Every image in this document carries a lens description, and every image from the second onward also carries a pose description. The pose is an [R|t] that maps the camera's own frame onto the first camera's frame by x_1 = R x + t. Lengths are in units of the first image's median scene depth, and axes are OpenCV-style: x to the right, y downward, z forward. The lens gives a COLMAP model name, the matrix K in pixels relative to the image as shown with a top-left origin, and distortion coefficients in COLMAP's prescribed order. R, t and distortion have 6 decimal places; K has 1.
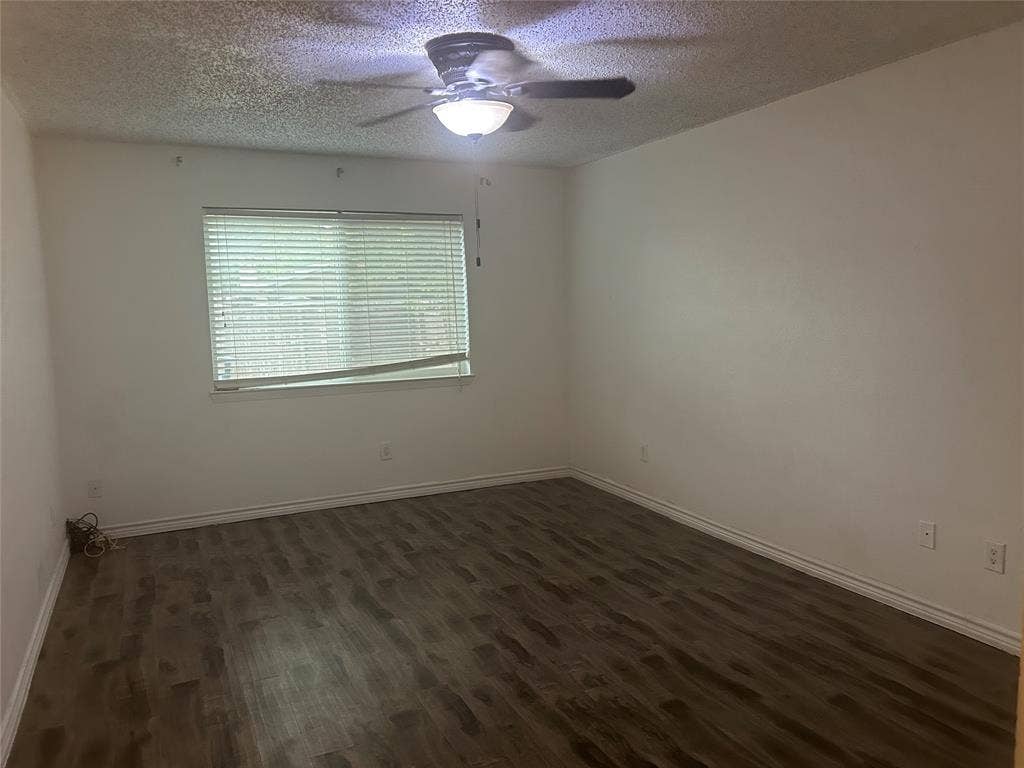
lens RADIAL K [[768.9, 0, 517.5], [0, 768.9, 387.0], [0, 0, 1]] dist [0.055290, -0.038682]
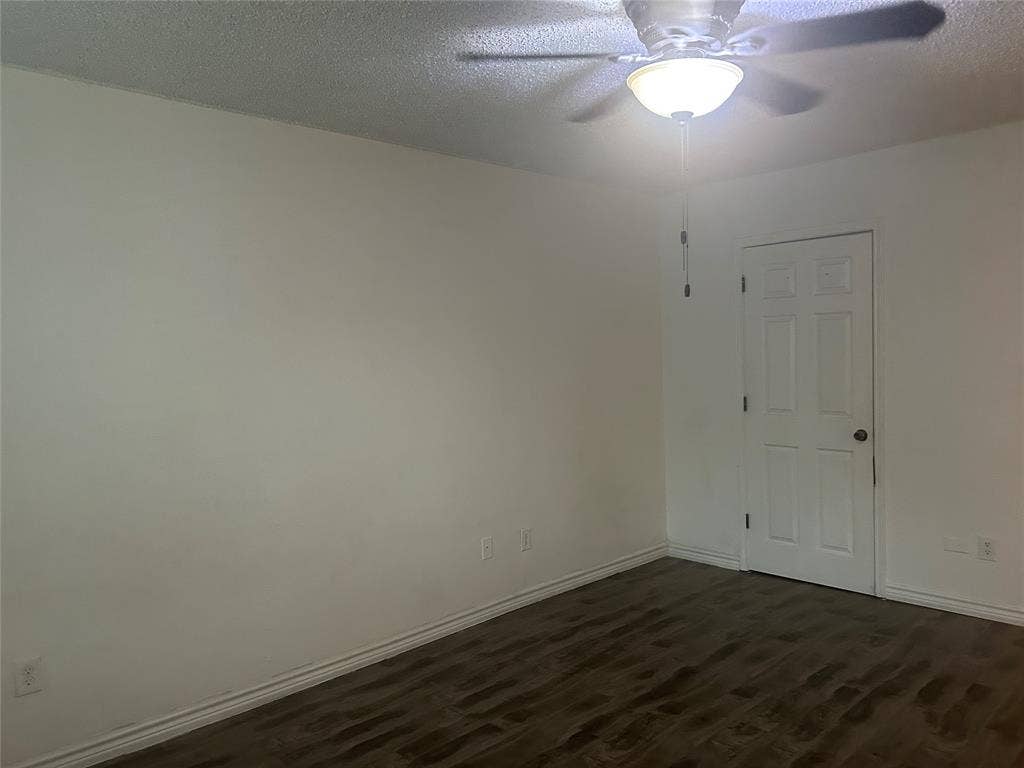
lens RADIAL K [[768.9, 0, 517.9], [0, 768.9, 376.2], [0, 0, 1]] dist [0.055290, -0.038682]
pose [[-0.314890, -0.005091, 0.949114, -0.657854], [0.143986, 0.988156, 0.053071, -0.139082], [-0.938143, 0.153371, -0.310427, 1.330339]]
